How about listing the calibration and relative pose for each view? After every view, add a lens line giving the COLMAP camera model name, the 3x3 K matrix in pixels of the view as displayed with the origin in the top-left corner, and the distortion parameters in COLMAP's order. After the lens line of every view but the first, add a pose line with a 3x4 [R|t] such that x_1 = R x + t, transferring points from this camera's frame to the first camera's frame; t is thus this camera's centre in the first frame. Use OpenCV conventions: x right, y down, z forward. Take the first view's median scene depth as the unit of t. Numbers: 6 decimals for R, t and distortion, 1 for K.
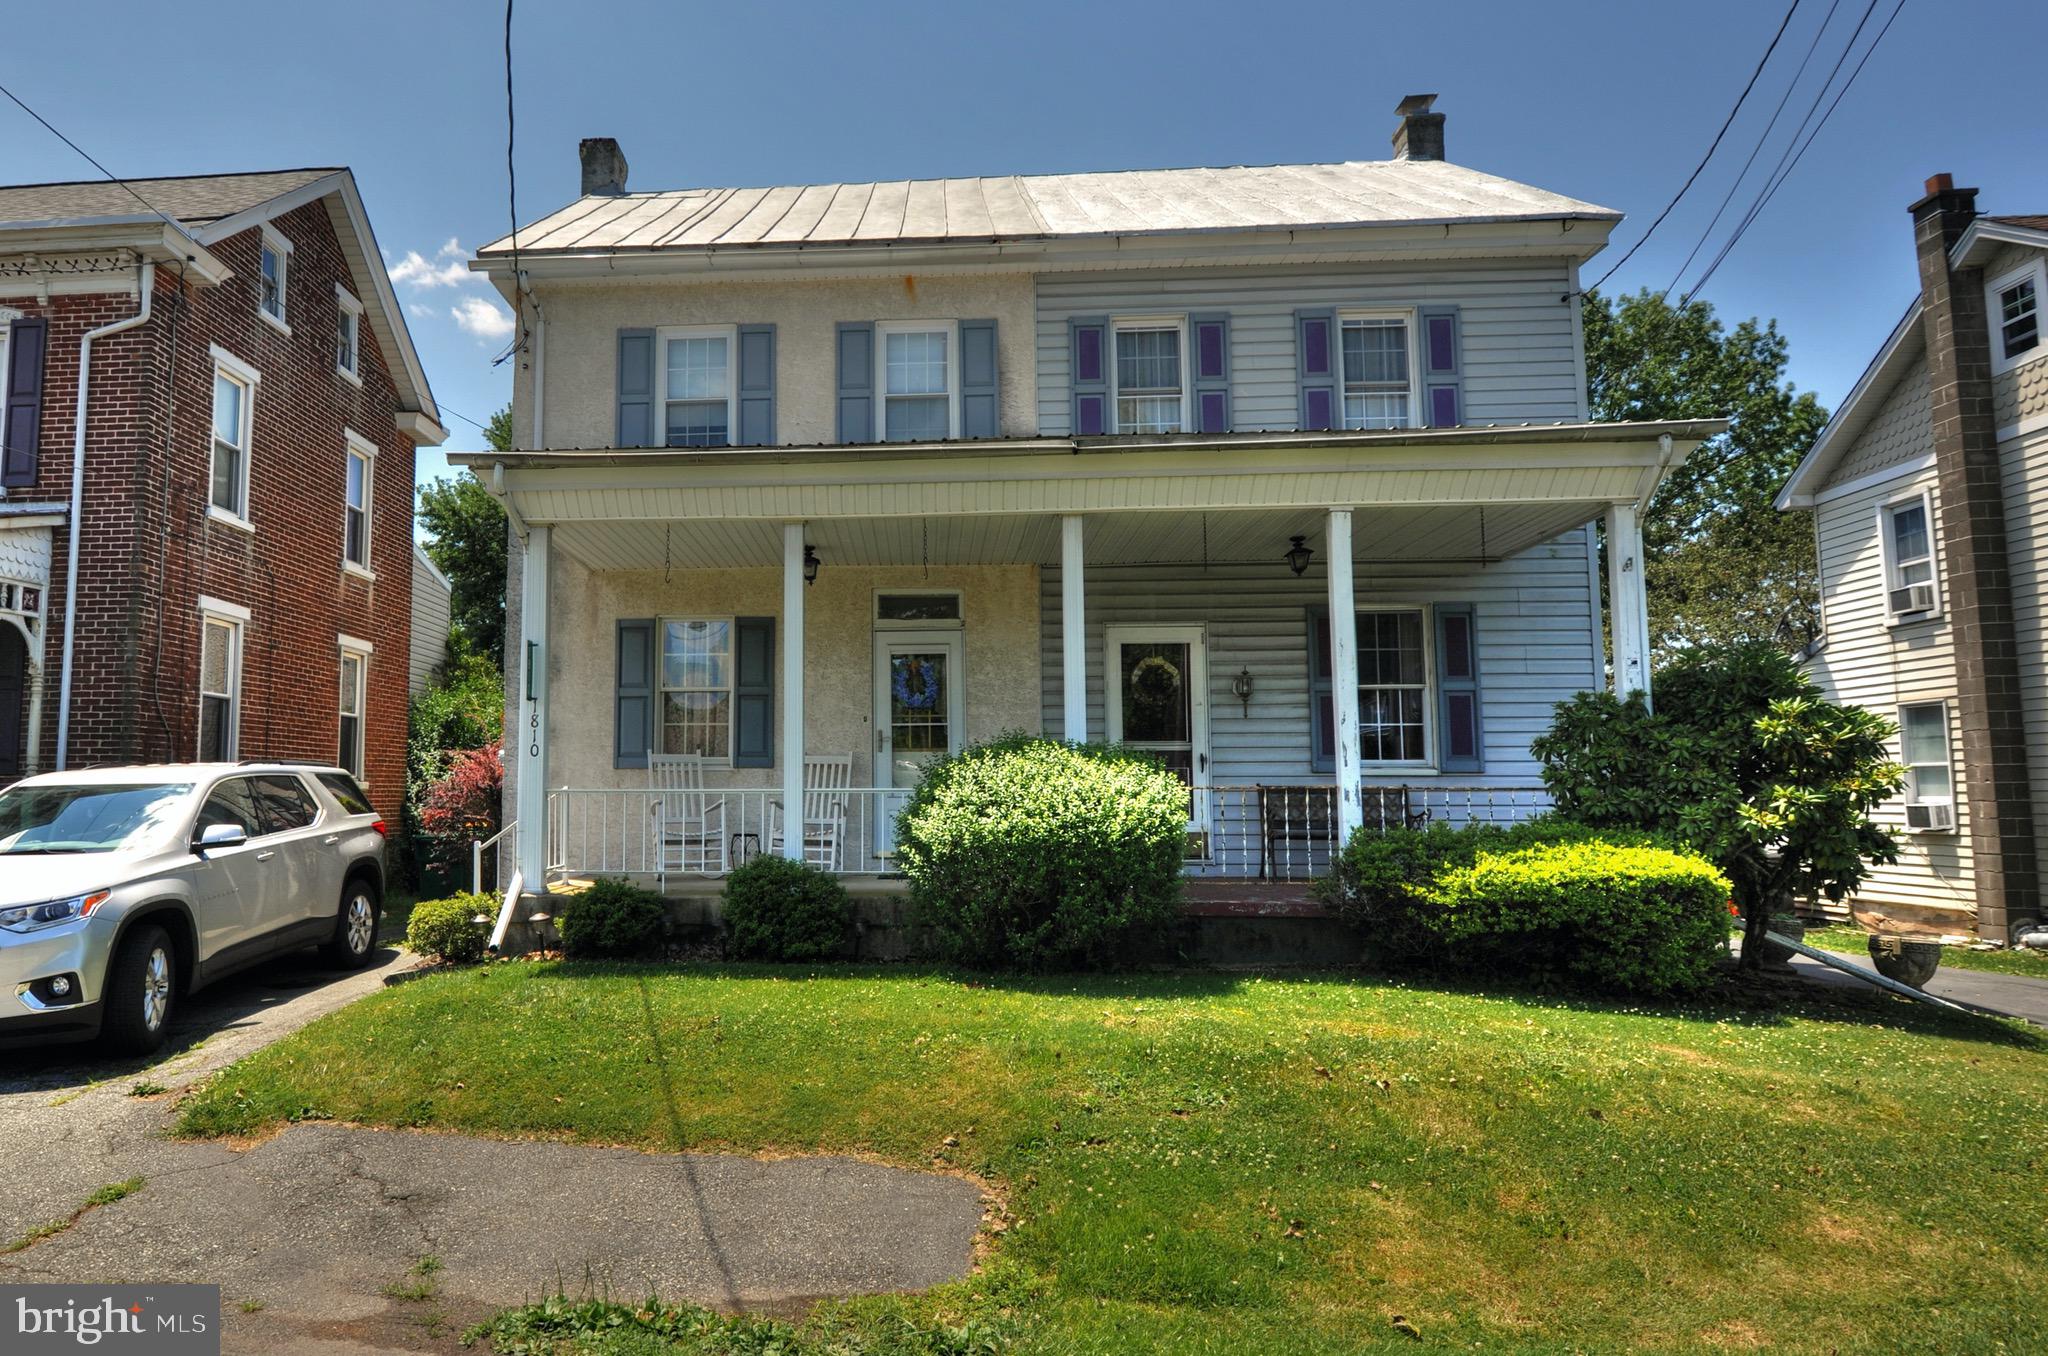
lens RADIAL K [[1023.8, 0, 1021.3], [0, 1023.8, 671.0], [0, 0, 1]] dist [-0.004437, -0.000595]
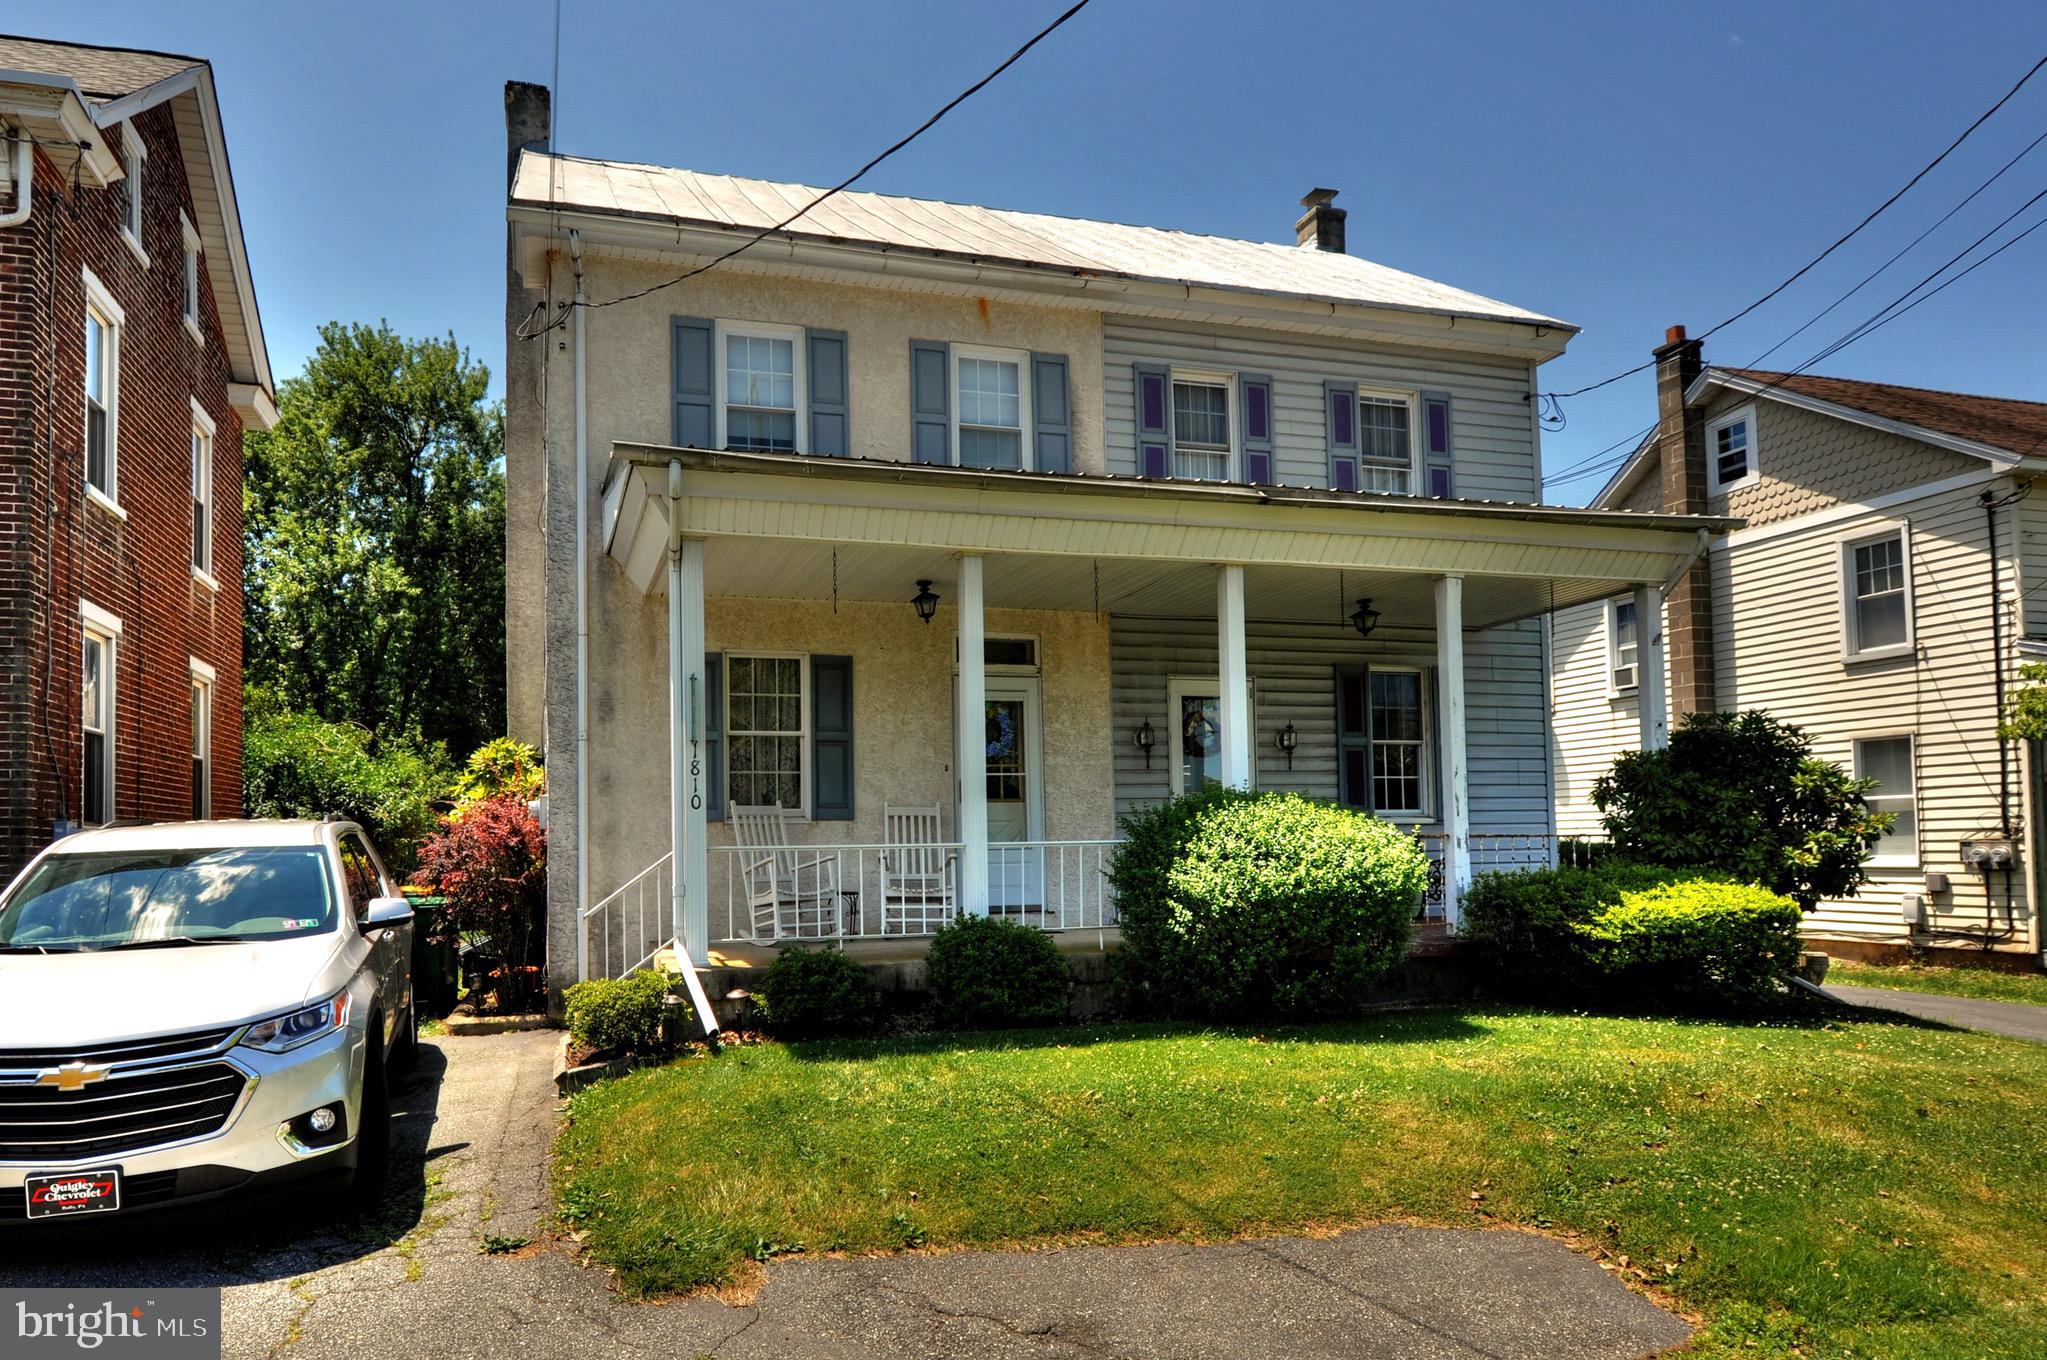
lens RADIAL K [[1002.7, 0, 990.4], [0, 1002.7, 764.5], [0, 0, 1]] dist [-0.001440, -0.002891]
pose [[0.962808, 0.009307, 0.270025, -0.359580], [-0.020677, 0.999014, 0.039296, 0.006213], [-0.269393, -0.043418, 0.962051, 0.096342]]
